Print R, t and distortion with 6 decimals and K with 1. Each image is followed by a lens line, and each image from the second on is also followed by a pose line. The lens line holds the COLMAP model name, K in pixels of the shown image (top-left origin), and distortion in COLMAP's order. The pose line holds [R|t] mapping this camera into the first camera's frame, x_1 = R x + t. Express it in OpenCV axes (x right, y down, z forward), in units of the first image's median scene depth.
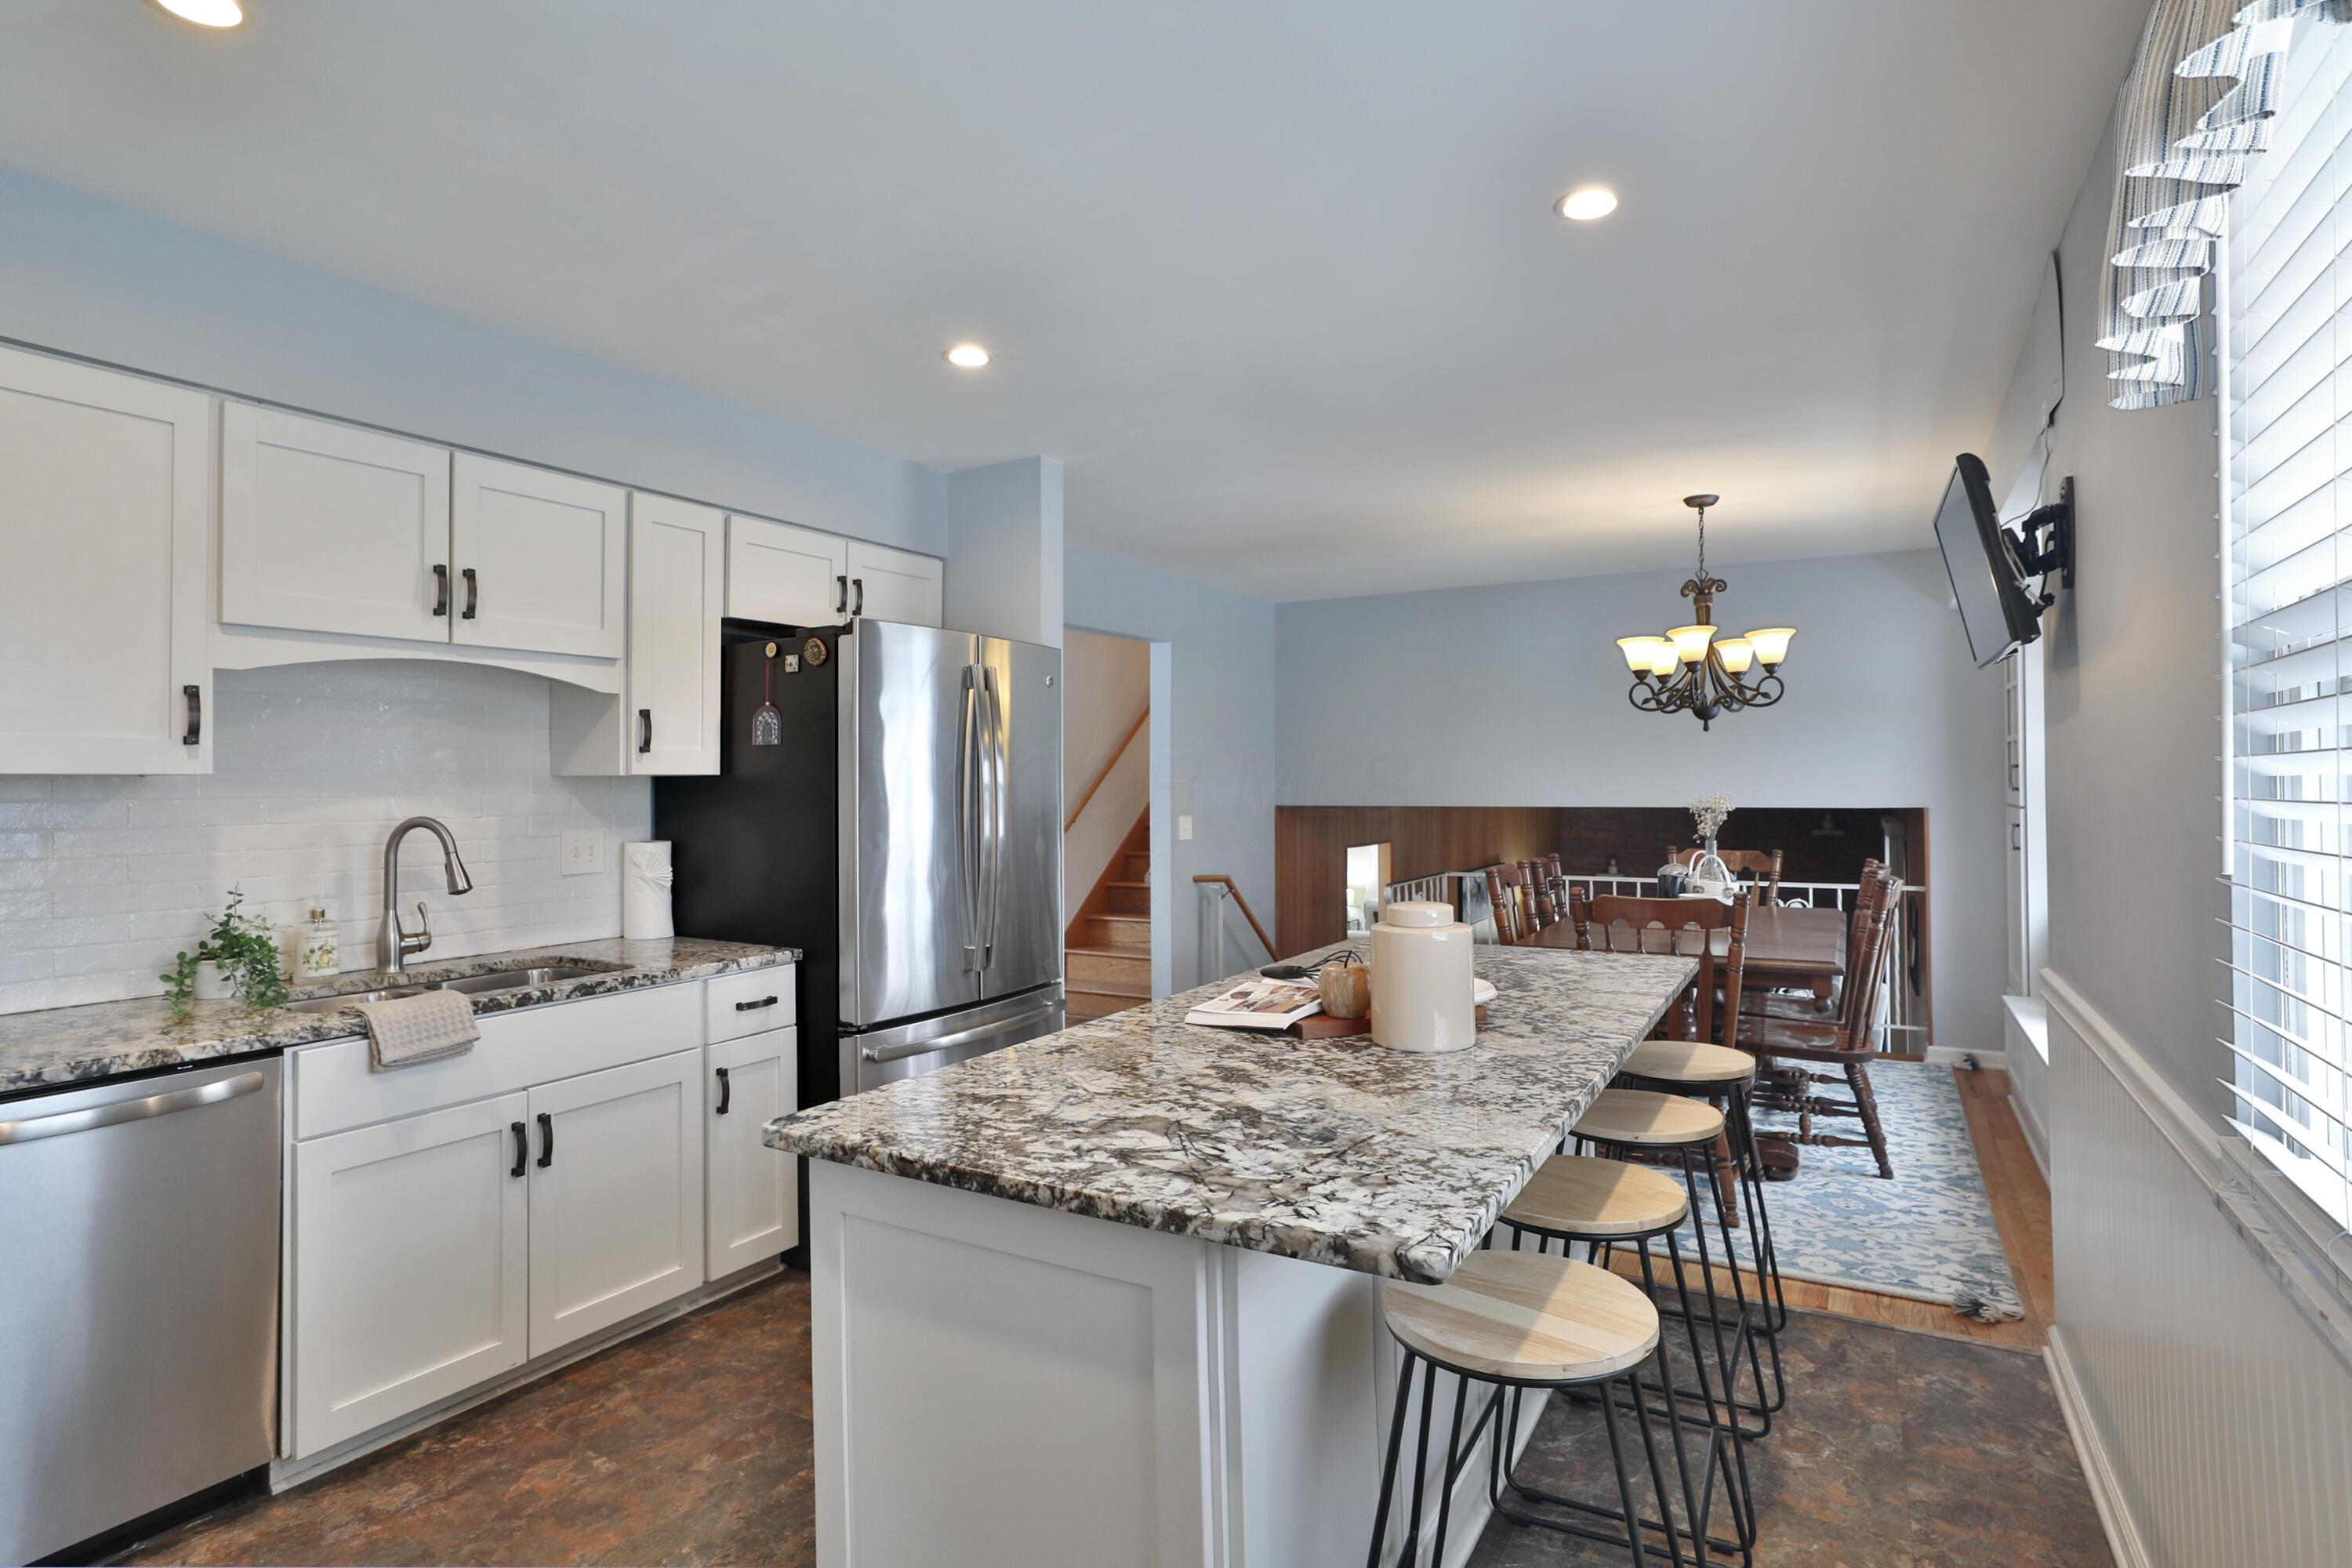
lens RADIAL K [[1190.8, 0, 1184.3], [0, 1190.8, 822.9], [0, 0, 1]] dist [-0.021511, 0.000023]
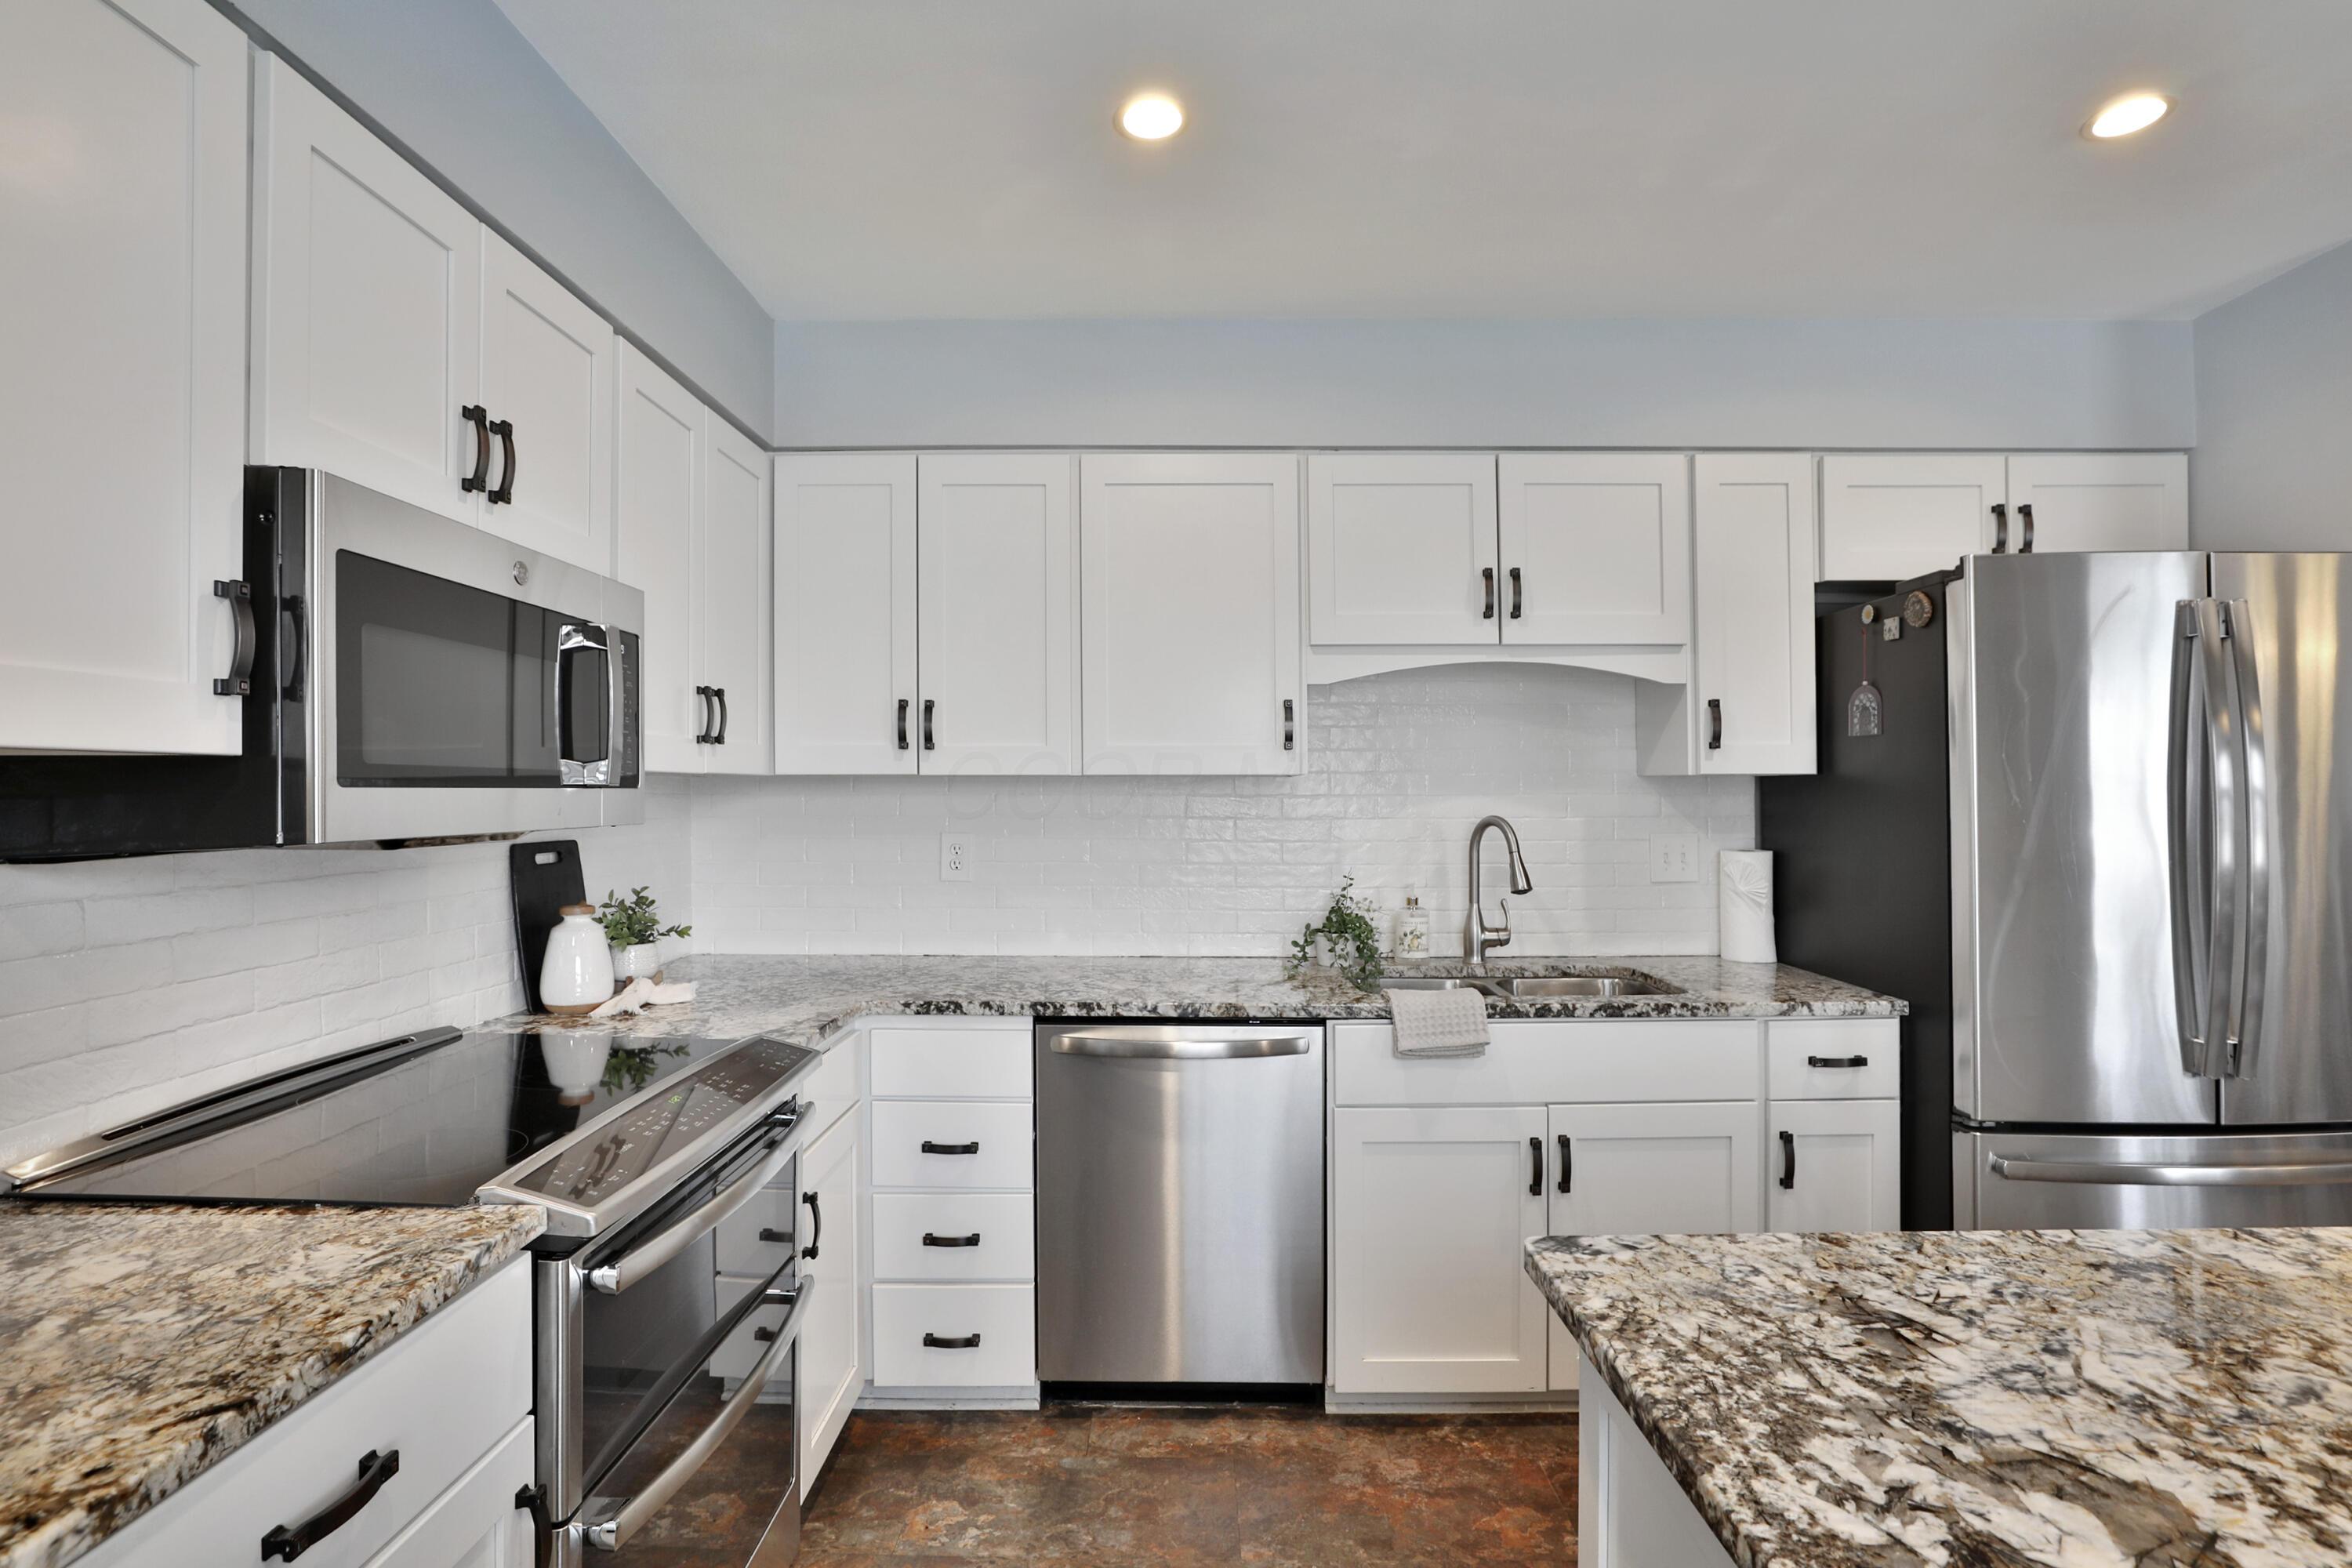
lens RADIAL K [[1169.0, 0, 1187.4], [0, 1169.0, 786.6], [0, 0, 1]] dist [-0.035468, 0.010828]
pose [[0.499453, 0.003567, -0.866334, 0.101234], [-0.030893, 0.999429, -0.013696, -0.008290], [0.865790, 0.033604, 0.499278, 0.259130]]
